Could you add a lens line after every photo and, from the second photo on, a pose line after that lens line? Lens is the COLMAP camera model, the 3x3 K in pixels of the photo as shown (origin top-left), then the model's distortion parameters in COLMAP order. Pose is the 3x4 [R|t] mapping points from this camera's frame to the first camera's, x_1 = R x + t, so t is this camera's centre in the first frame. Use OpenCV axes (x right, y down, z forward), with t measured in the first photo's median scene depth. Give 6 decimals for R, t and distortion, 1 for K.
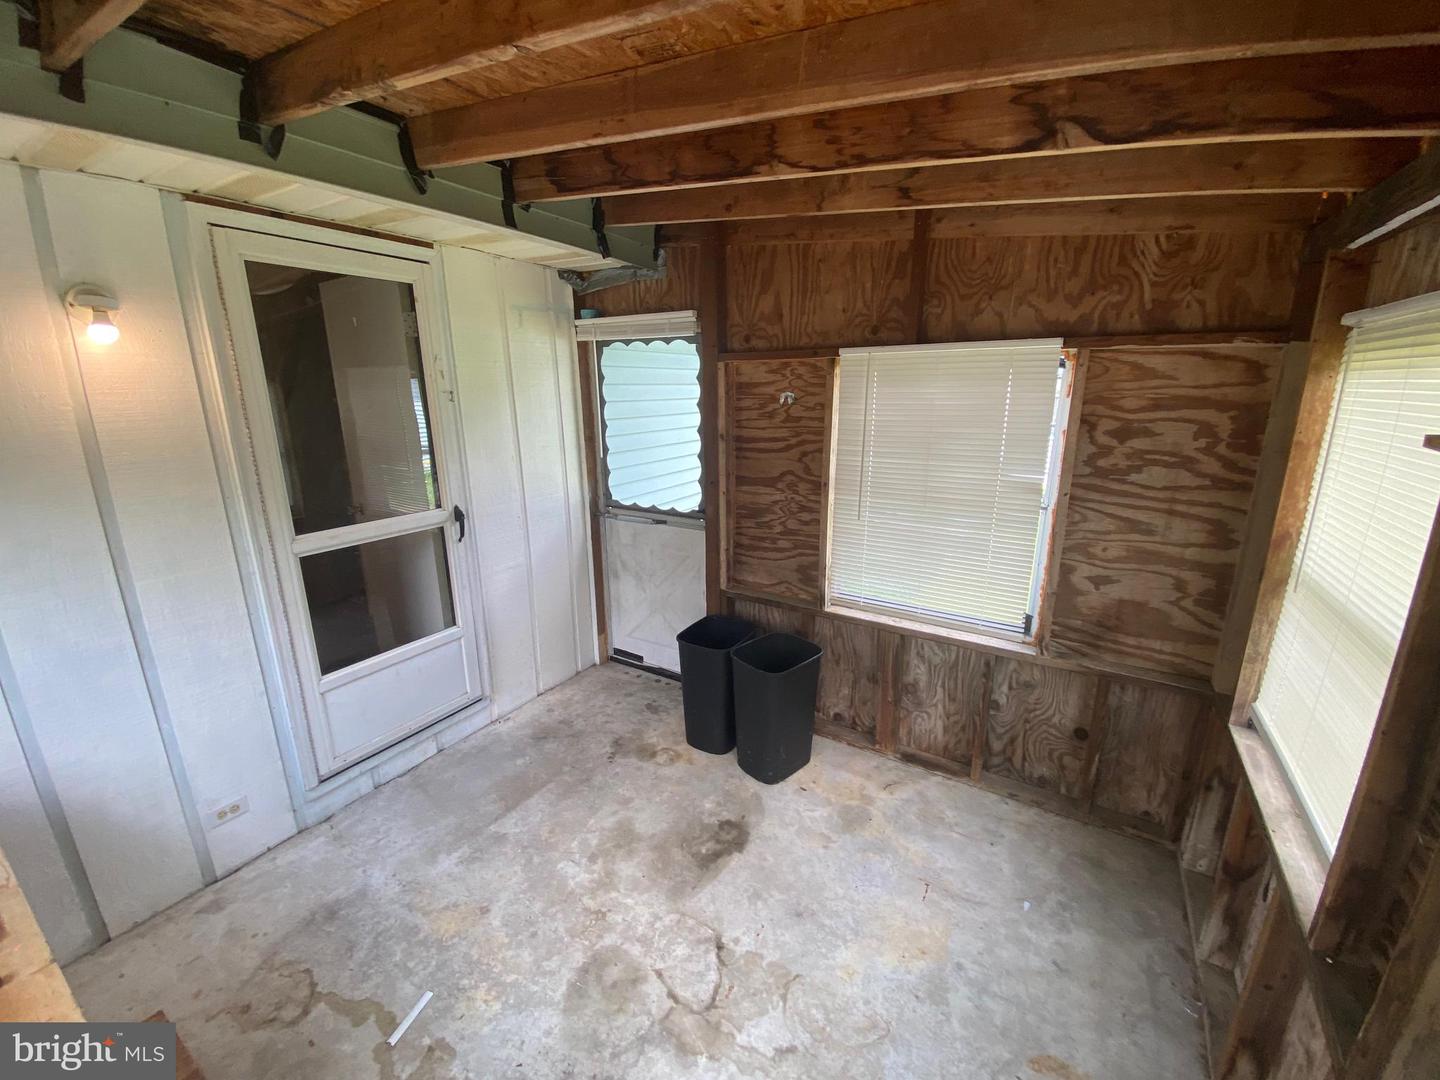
lens RADIAL K [[584.6, 0, 717.7], [0, 584.6, 531.0], [0, 0, 1]] dist [0.035275, -0.022369]
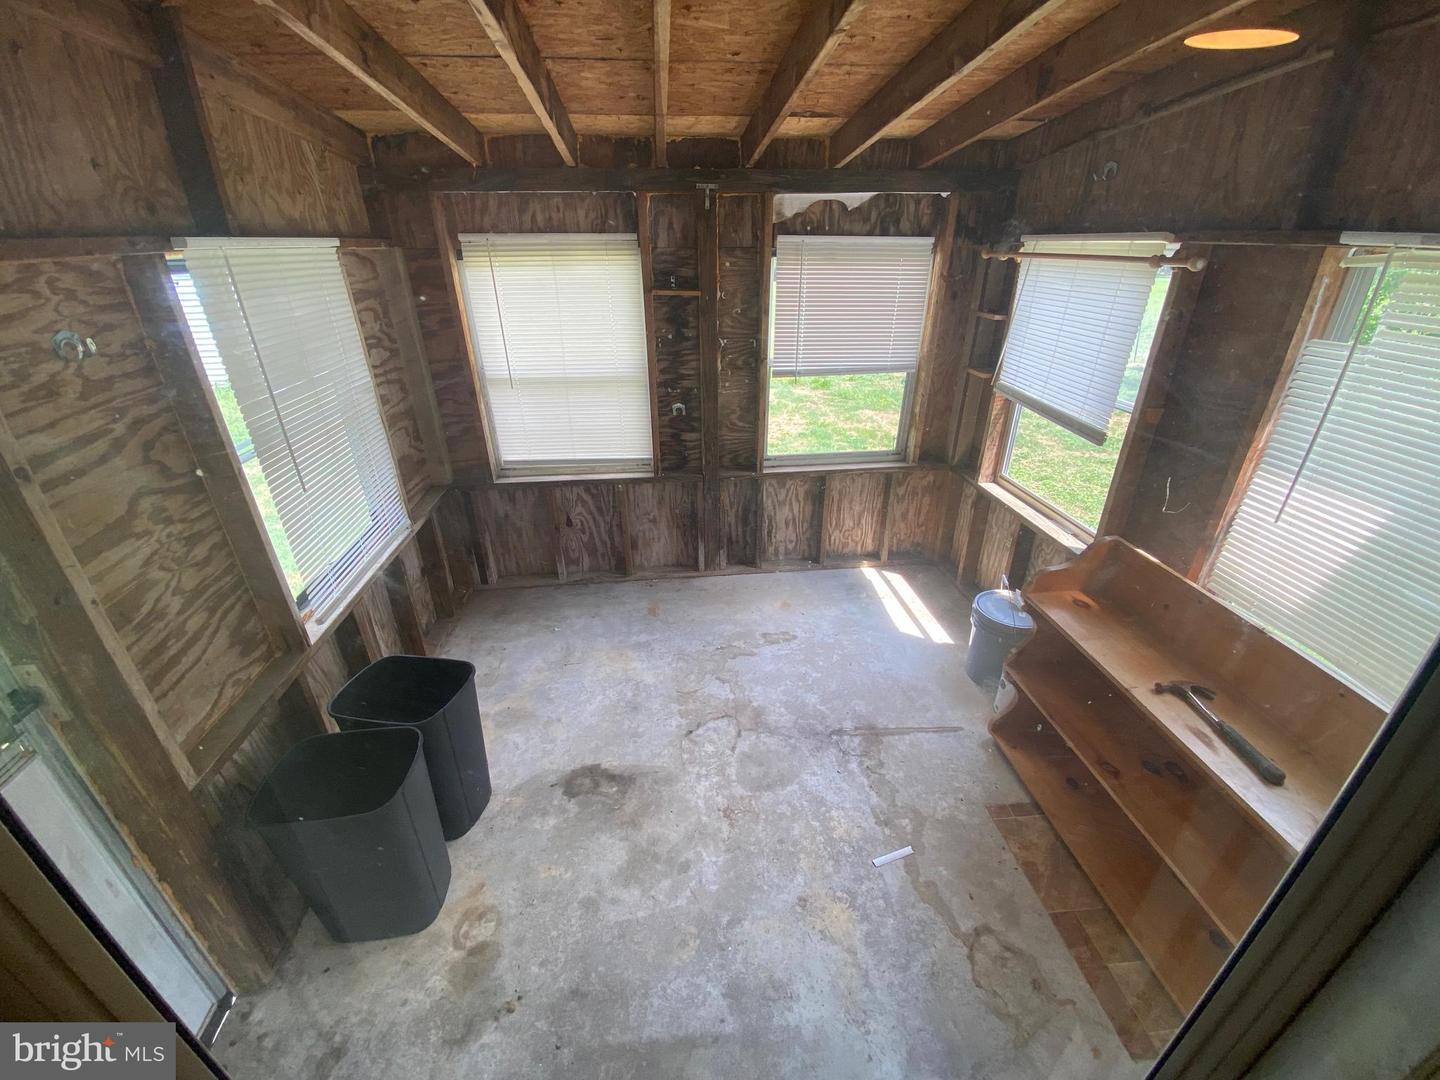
lens RADIAL K [[584.6, 0, 717.7], [0, 584.6, 531.0], [0, 0, 1]] dist [0.035275, -0.022369]
pose [[-0.609764, -0.331343, 0.720000, -0.700727], [0.212113, 0.807065, 0.551048, -0.314579], [-0.763673, 0.488730, -0.421837, 1.081855]]
